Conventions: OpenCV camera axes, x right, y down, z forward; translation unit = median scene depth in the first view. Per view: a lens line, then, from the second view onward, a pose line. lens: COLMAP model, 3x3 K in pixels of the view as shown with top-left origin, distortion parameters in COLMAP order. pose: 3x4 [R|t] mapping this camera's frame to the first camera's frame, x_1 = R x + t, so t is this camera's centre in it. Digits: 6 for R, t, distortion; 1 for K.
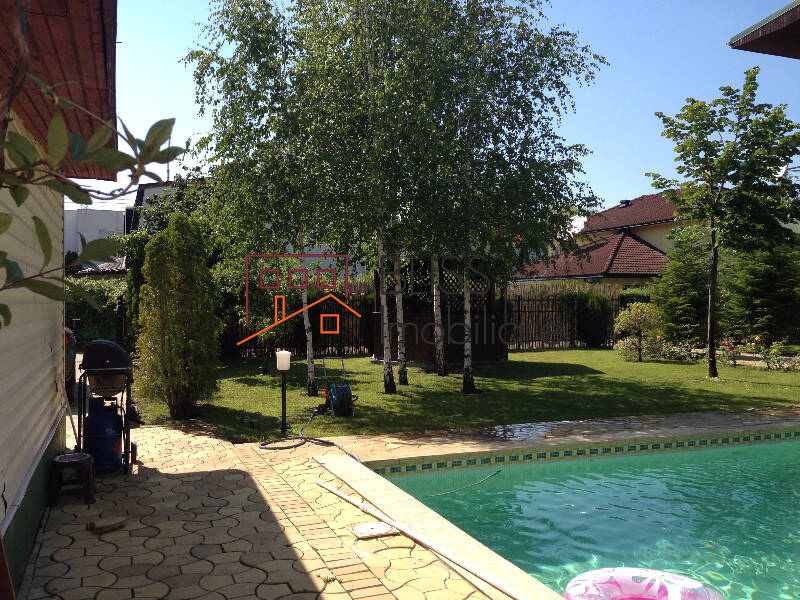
lens RADIAL K [[750.3, 0, 400.4], [0, 750.3, 300.8], [0, 0, 1]] dist [-0.030445, 0.000000]
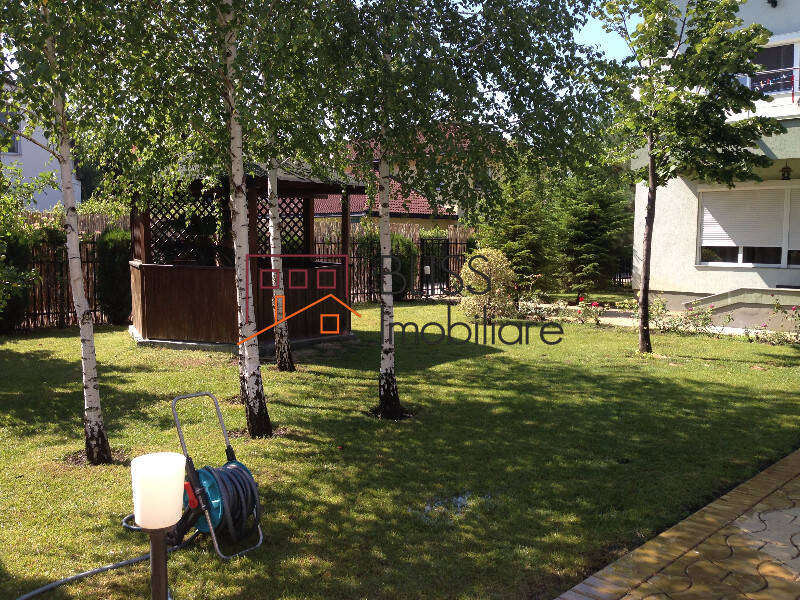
lens RADIAL K [[750.3, 0, 398.9], [0, 750.3, 302.1], [0, 0, 1]] dist [-0.030445, 0.000000]
pose [[0.929867, -0.019113, 0.367398, -0.068165], [-0.011713, 0.996605, 0.081489, -0.004923], [-0.367708, -0.080077, 0.926487, 0.304807]]
